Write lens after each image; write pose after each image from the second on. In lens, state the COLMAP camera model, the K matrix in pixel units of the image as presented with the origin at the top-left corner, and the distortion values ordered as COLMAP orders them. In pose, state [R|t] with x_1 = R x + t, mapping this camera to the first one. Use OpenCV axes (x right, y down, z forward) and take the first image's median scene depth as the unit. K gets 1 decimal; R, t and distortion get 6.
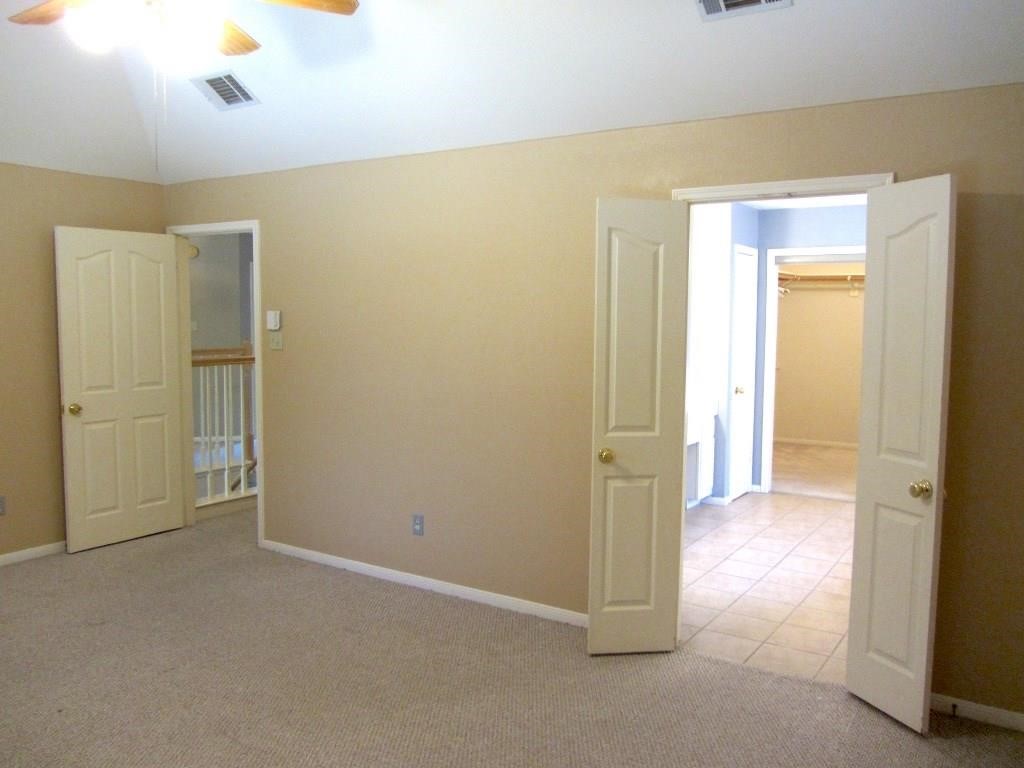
lens RADIAL K [[842.3, 0, 512.0], [0, 842.3, 384.0], [0, 0, 1]] dist [-0.041677, 0.006254]
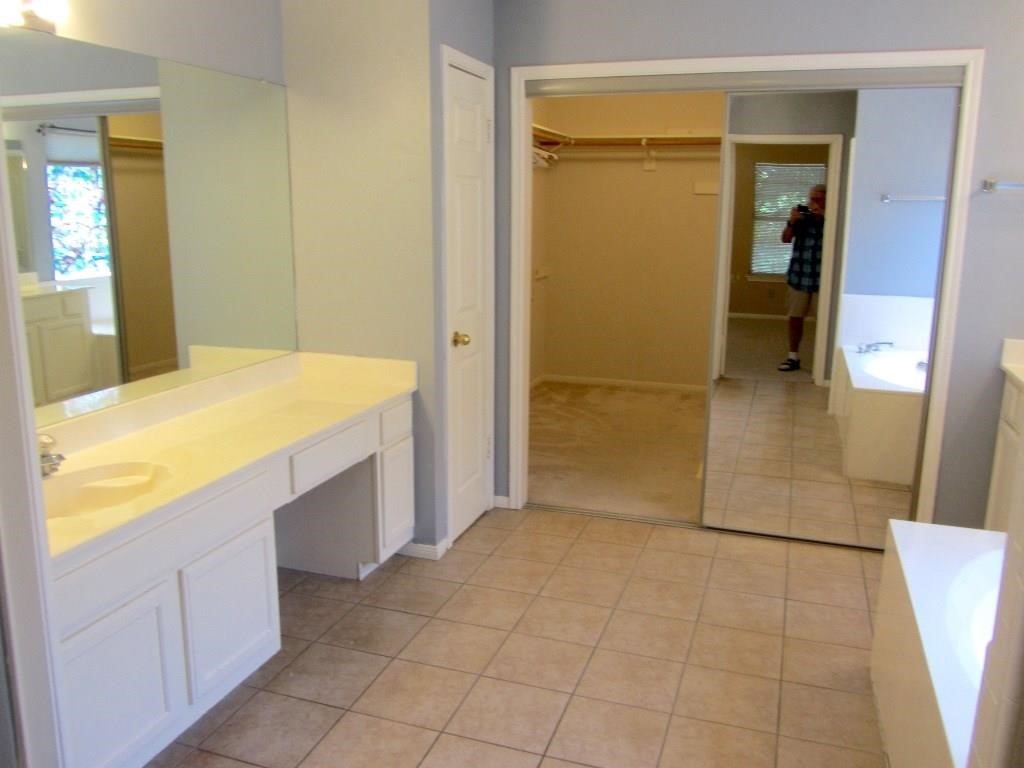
lens RADIAL K [[842.3, 0, 512.0], [0, 842.3, 384.0], [0, 0, 1]] dist [-0.041677, 0.006254]
pose [[0.968595, -0.051228, 0.243311, 0.165111], [0.019709, 0.991285, 0.130250, -0.030983], [-0.247863, -0.121364, 0.961163, 0.463626]]
